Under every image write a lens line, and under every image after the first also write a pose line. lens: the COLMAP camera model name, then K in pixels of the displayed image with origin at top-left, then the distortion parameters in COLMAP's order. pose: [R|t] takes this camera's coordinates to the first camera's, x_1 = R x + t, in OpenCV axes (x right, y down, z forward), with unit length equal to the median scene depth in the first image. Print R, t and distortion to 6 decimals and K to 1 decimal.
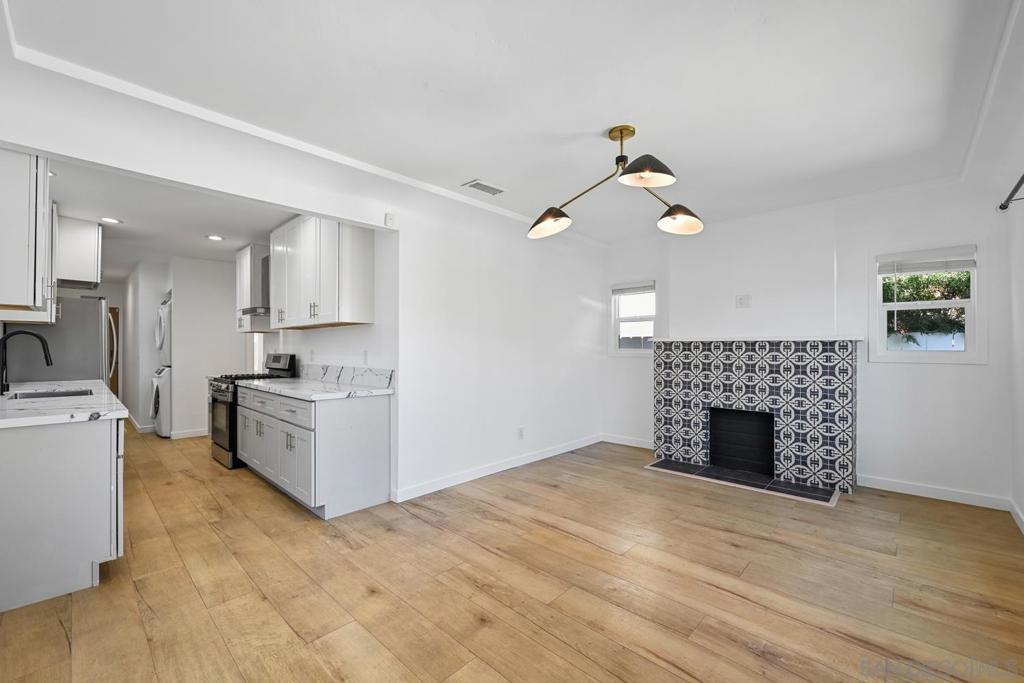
lens RADIAL K [[419.6, 0, 515.7], [0, 419.6, 342.4], [0, 0, 1]] dist [0.000046, 0.000207]
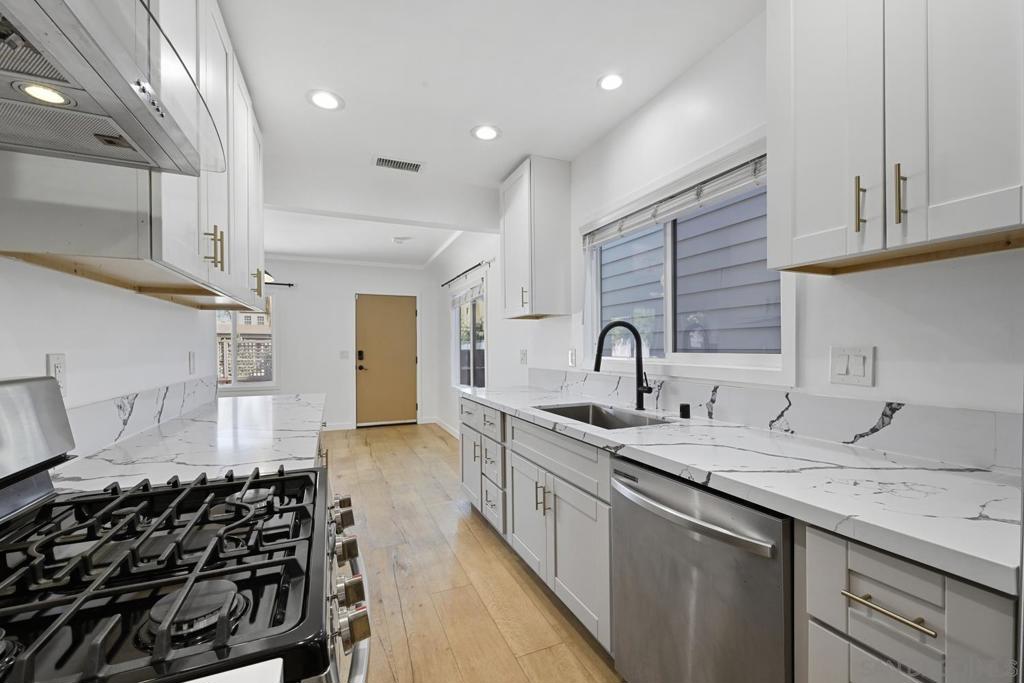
lens RADIAL K [[422.8, 0, 513.7], [0, 422.8, 352.5], [0, 0, 1]] dist [0.011916, 0.000277]
pose [[-0.917638, -0.003096, 0.397406, -0.974235], [-0.003882, 0.999992, -0.001173, 0.019477], [-0.397399, -0.002619, -0.917642, 1.310712]]
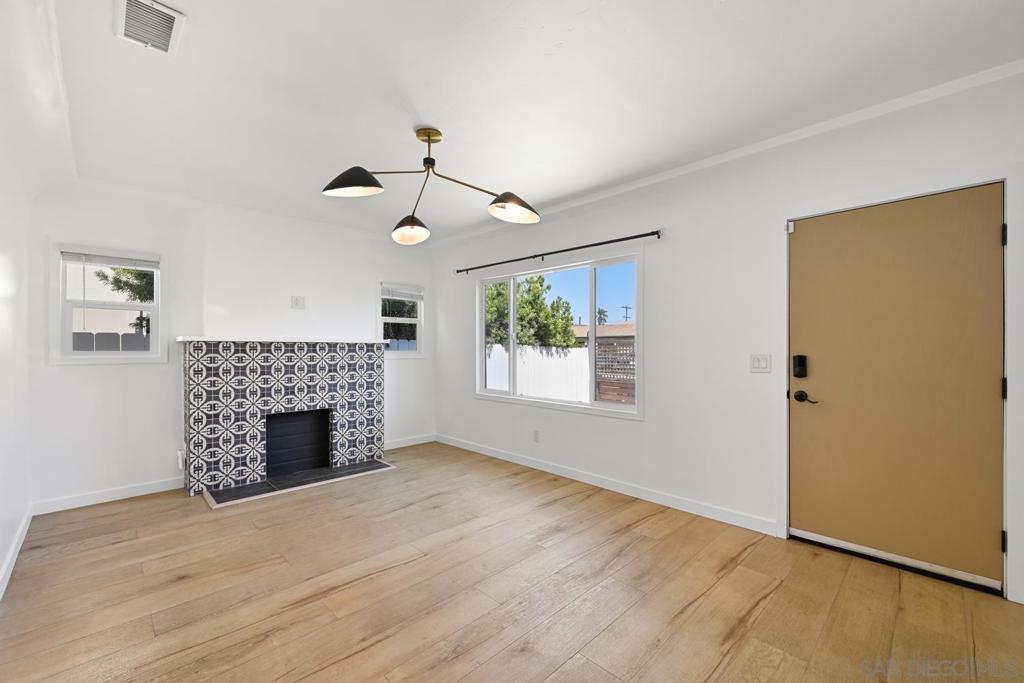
lens RADIAL K [[422.1, 0, 518.0], [0, 422.1, 350.0], [0, 0, 1]] dist [0.000858, 0.000404]
pose [[0.033003, -0.004712, 0.999444, -0.472596], [-0.010392, 0.999933, 0.005057, 0.005330], [-0.999401, -0.010554, 0.032952, 0.473413]]
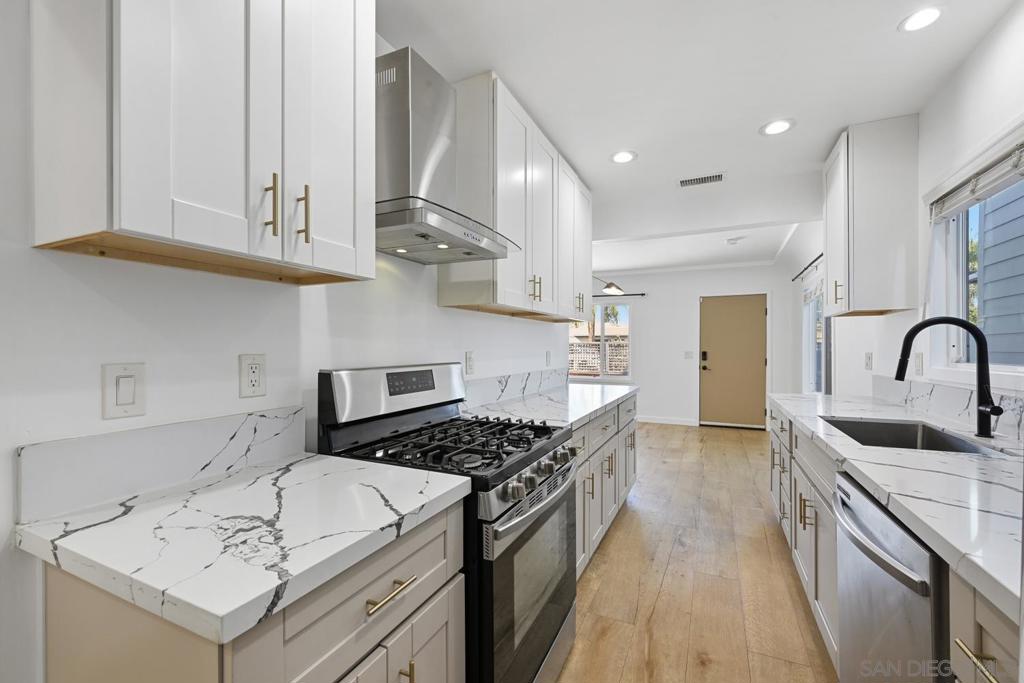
lens RADIAL K [[422.1, 0, 518.0], [0, 422.1, 350.0], [0, 0, 1]] dist [0.000858, 0.000404]
pose [[-0.317756, -0.006448, 0.948151, -1.146302], [-0.016012, 0.999871, 0.001433, 0.016689], [-0.948037, -0.014726, -0.317818, 1.288120]]
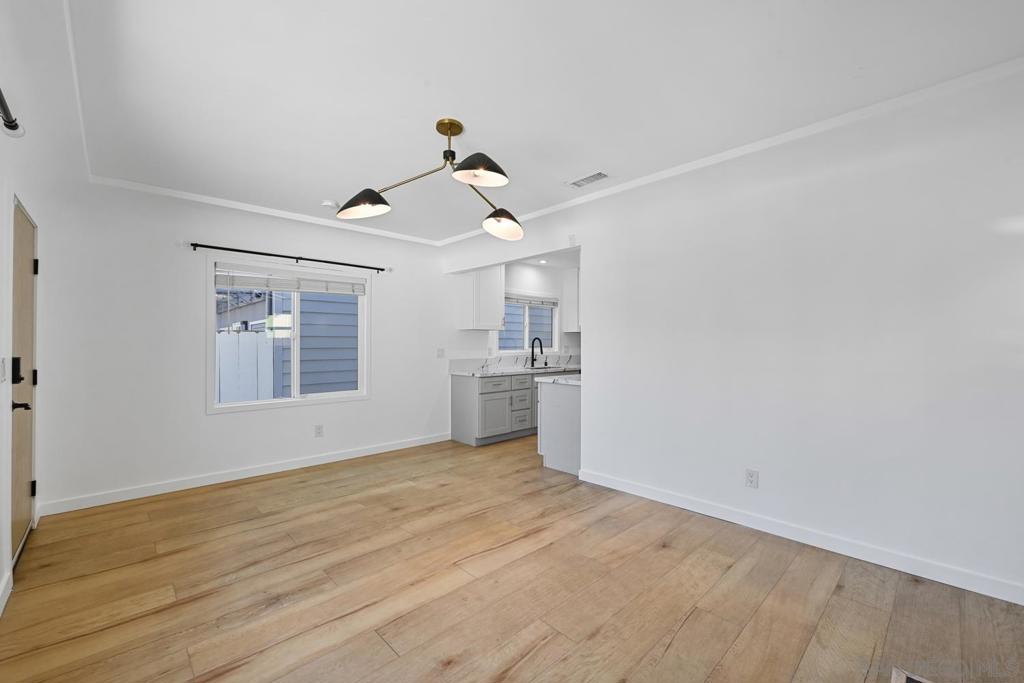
lens RADIAL K [[422.1, 0, 518.0], [0, 422.1, 350.0], [0, 0, 1]] dist [0.000858, 0.000404]
pose [[-0.044599, 0.013122, -0.998919, 0.758501], [0.014210, 0.999821, 0.012499, 0.004831], [0.998904, -0.013638, -0.044777, 0.753227]]
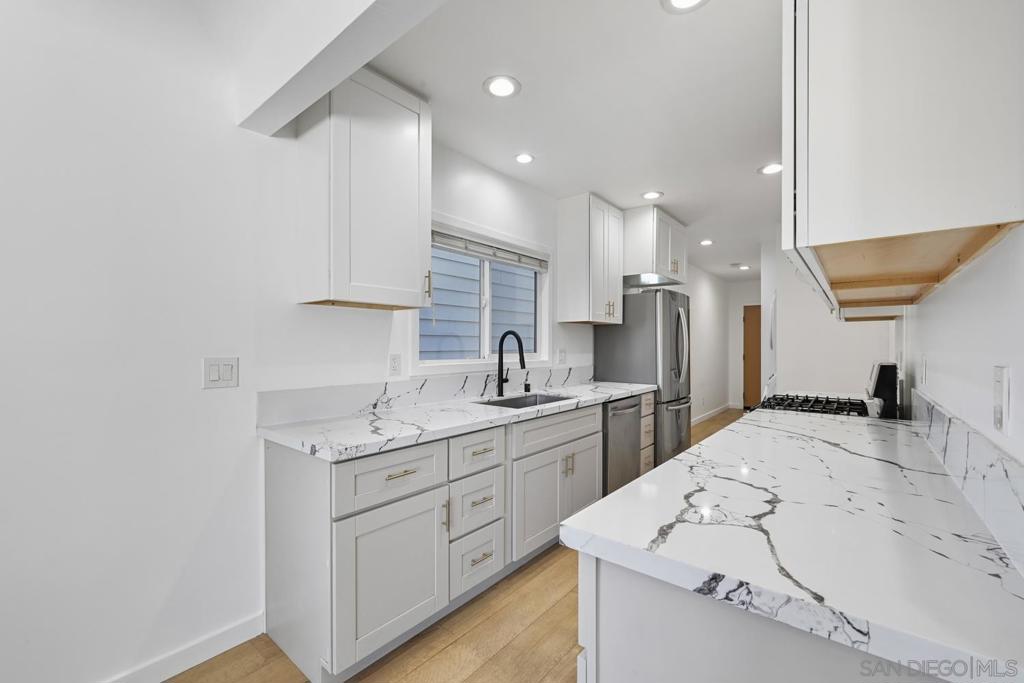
lens RADIAL K [[422.1, 0, 518.0], [0, 422.1, 350.0], [0, 0, 1]] dist [0.000858, 0.000404]
pose [[0.076221, 0.004788, -0.997079, -0.156451], [0.017645, 0.999825, 0.006150, 0.006921], [0.996935, -0.018063, 0.076123, 0.711155]]
